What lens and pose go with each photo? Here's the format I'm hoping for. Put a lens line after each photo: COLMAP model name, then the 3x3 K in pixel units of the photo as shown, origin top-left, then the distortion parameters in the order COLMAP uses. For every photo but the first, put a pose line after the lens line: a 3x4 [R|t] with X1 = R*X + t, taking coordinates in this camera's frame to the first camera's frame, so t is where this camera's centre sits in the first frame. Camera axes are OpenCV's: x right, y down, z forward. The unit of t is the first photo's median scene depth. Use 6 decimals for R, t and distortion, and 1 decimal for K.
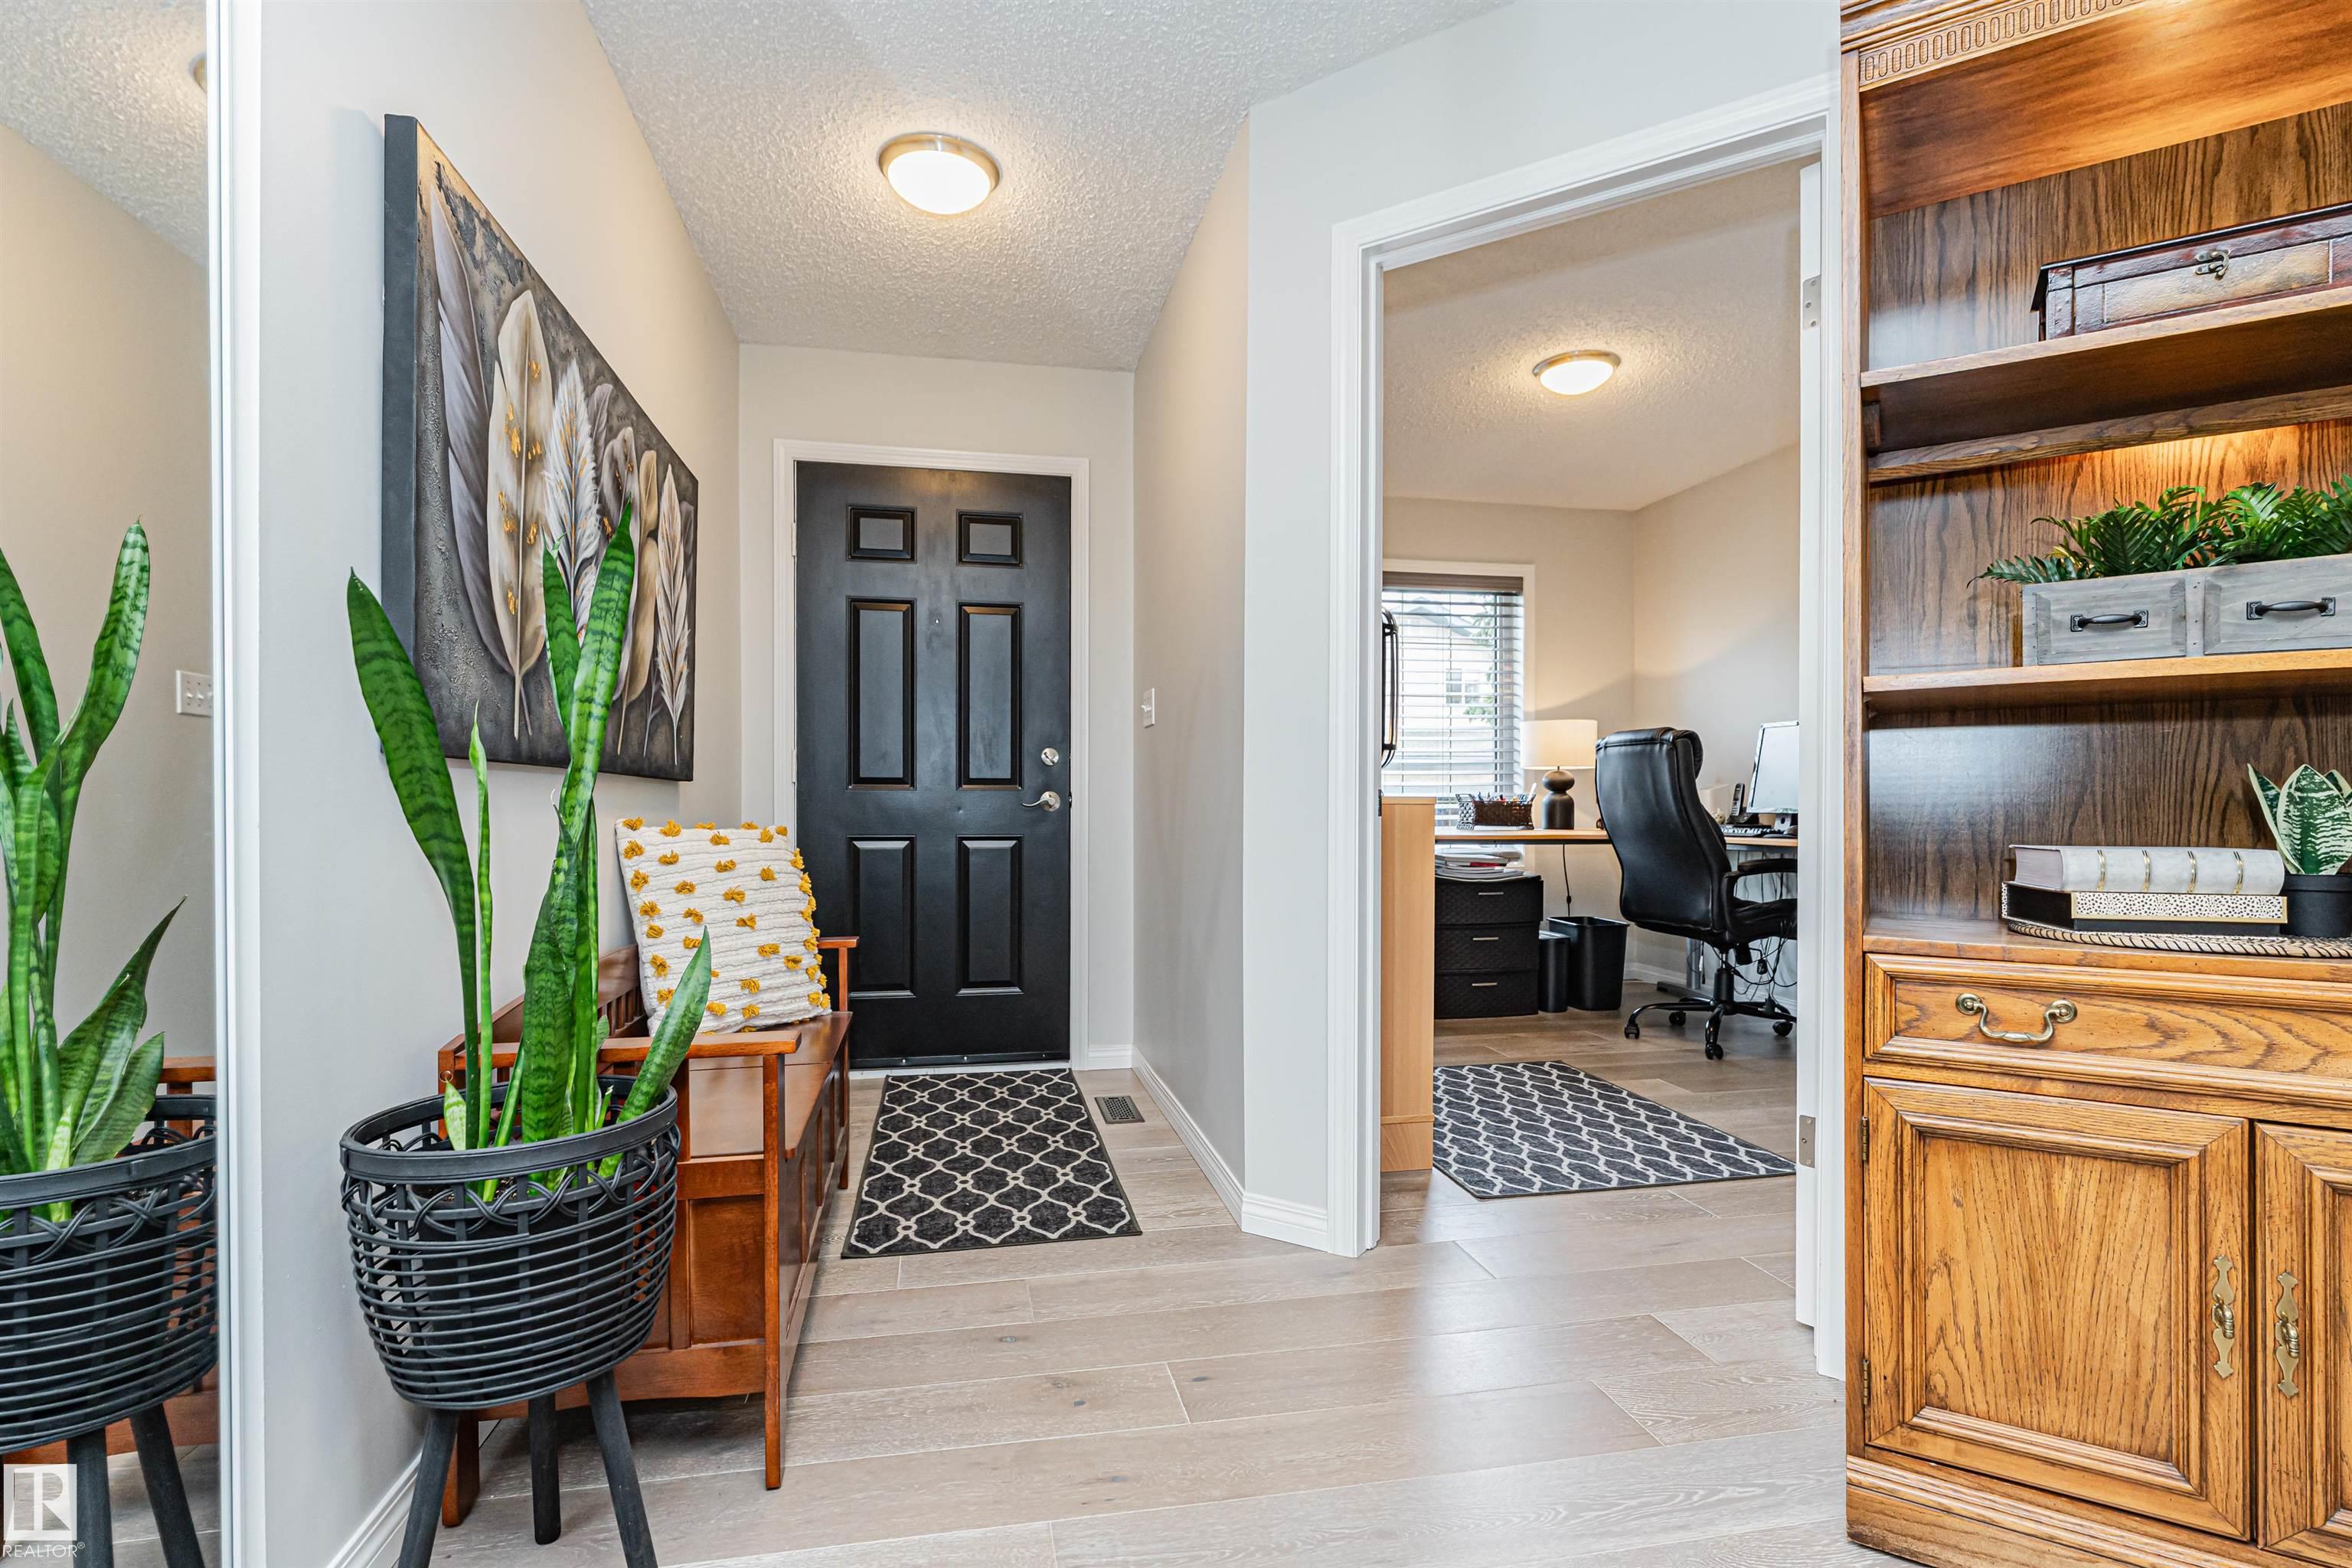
lens RADIAL K [[1095.7, 0, 1180.1], [0, 1095.7, 813.5], [0, 0, 1]] dist [-0.000066, -0.000020]
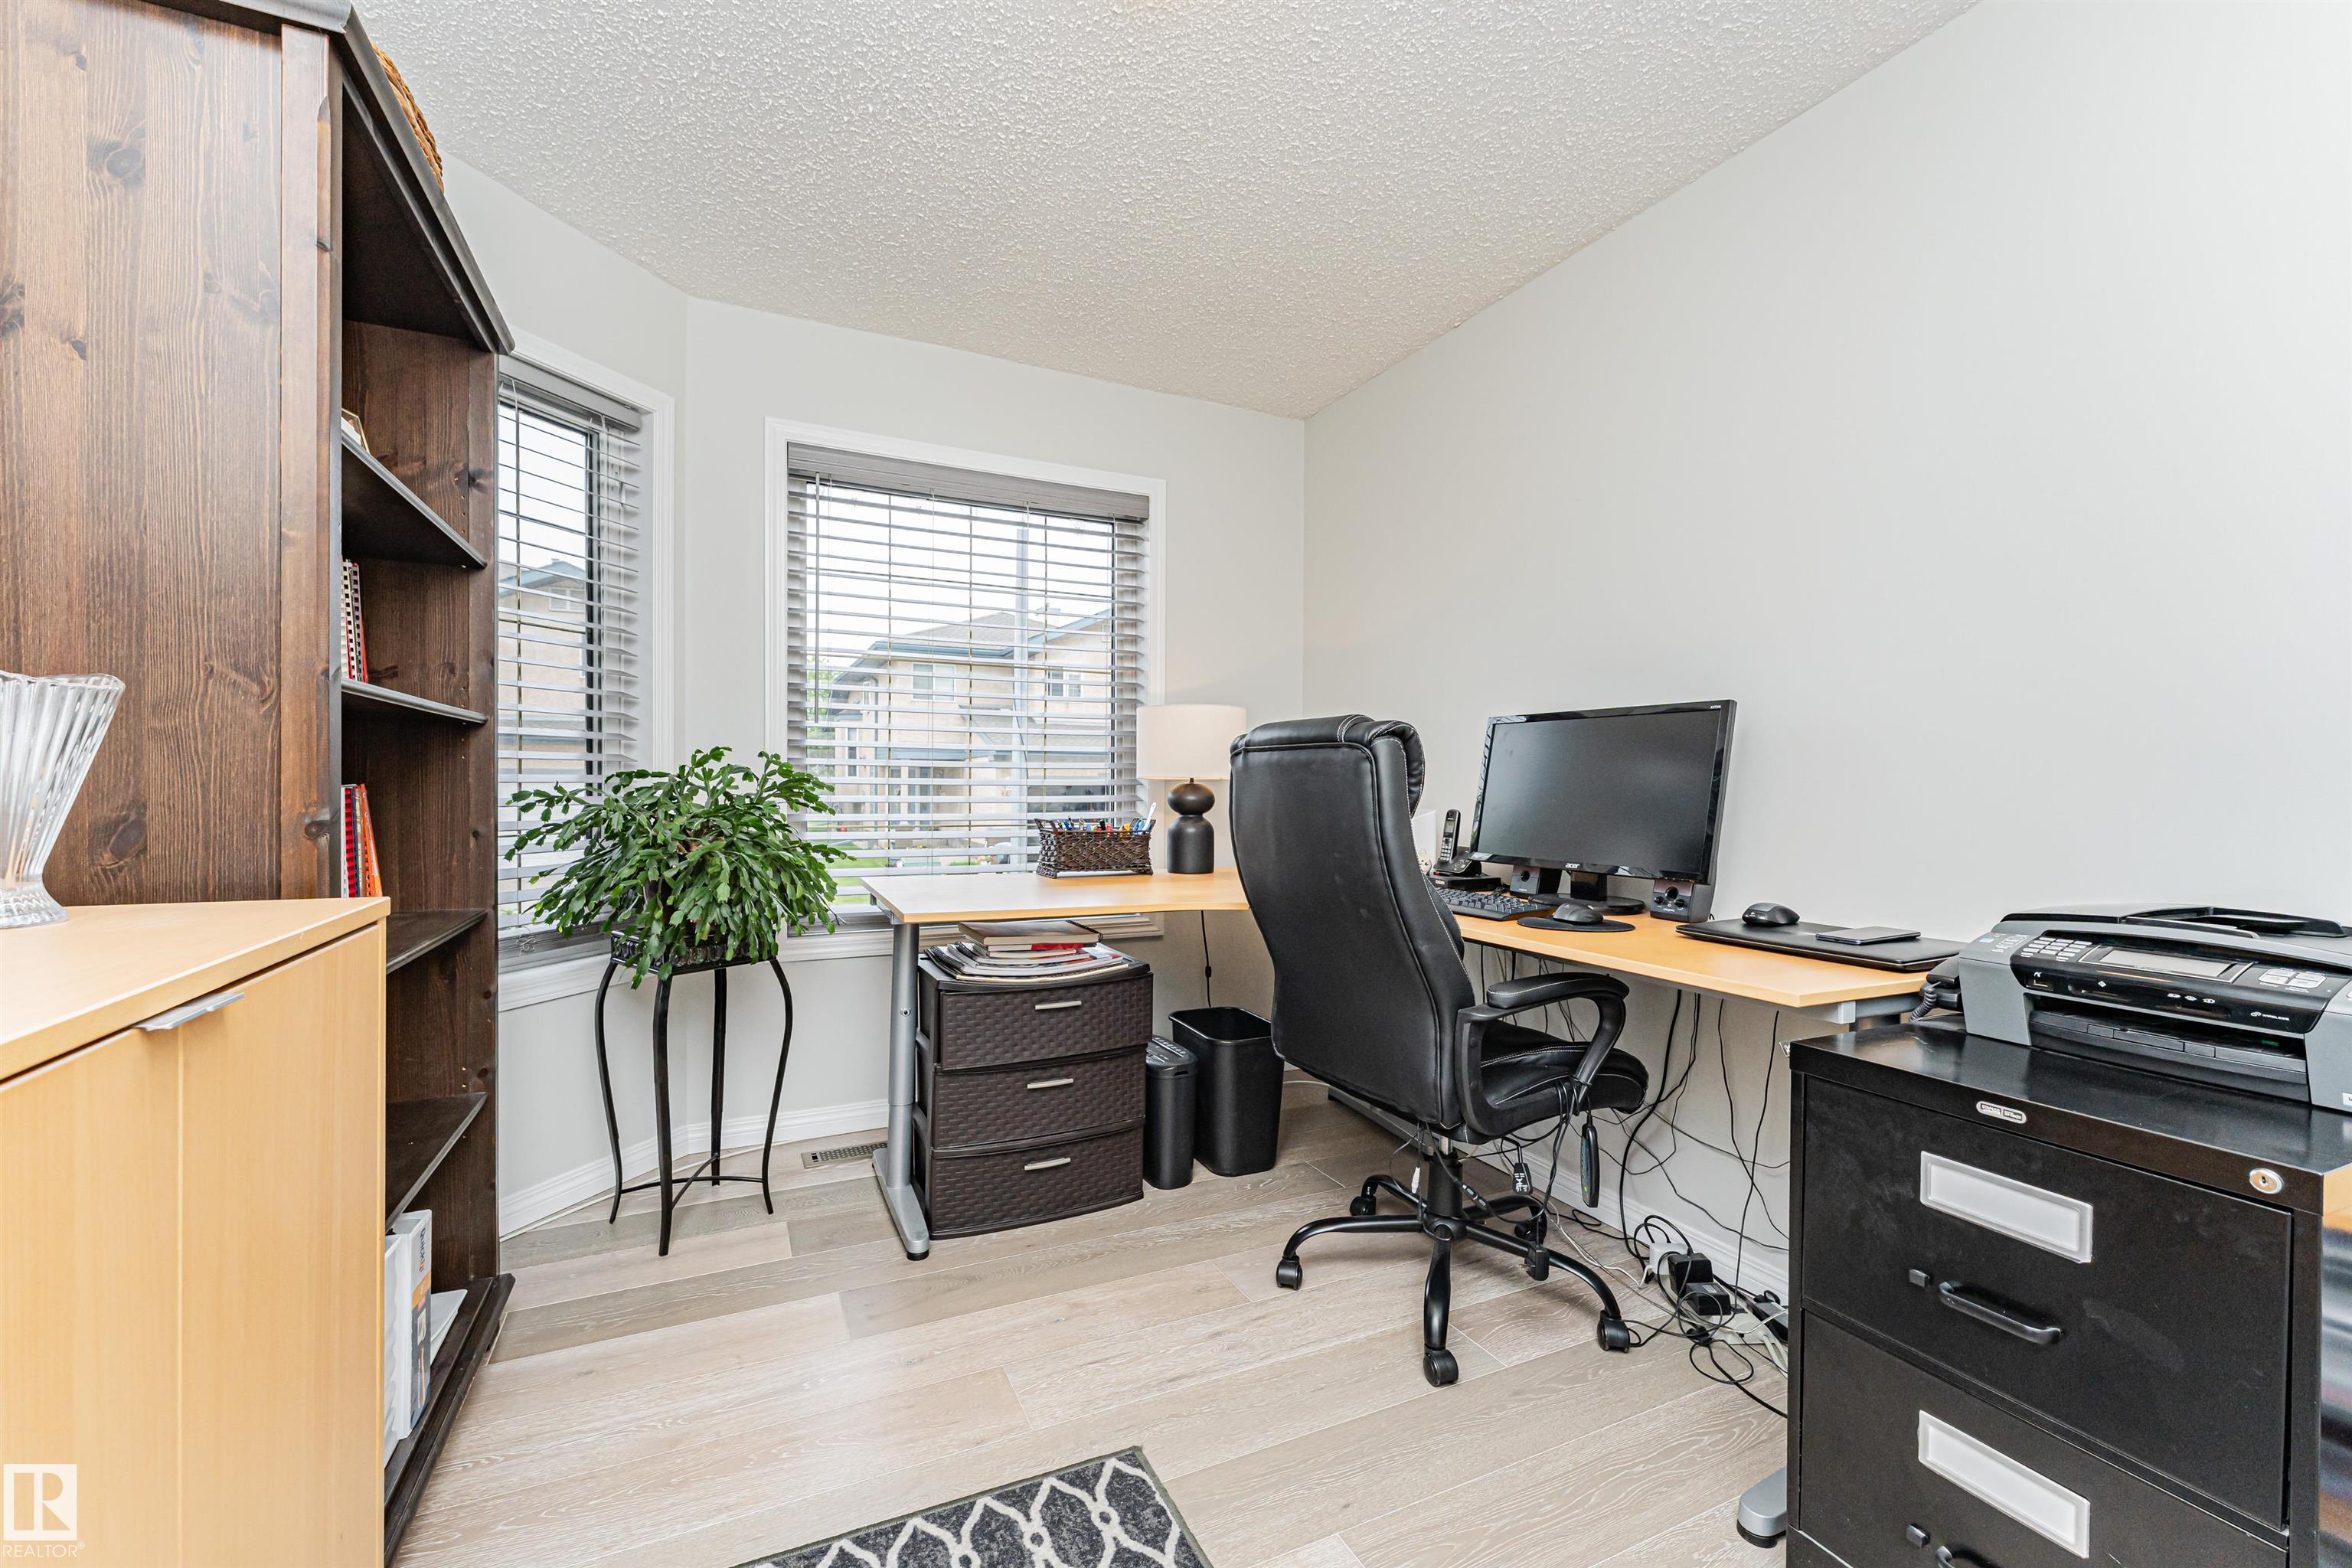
lens RADIAL K [[938.2, 0, 1173.0], [0, 938.2, 789.4], [0, 0, 1]] dist [-0.001080, 0.000590]
pose [[0.968229, 0.001569, 0.250061, 0.211401], [-0.001376, 0.999999, -0.000948, -0.036136], [-0.250062, 0.000574, 0.968230, 0.497849]]
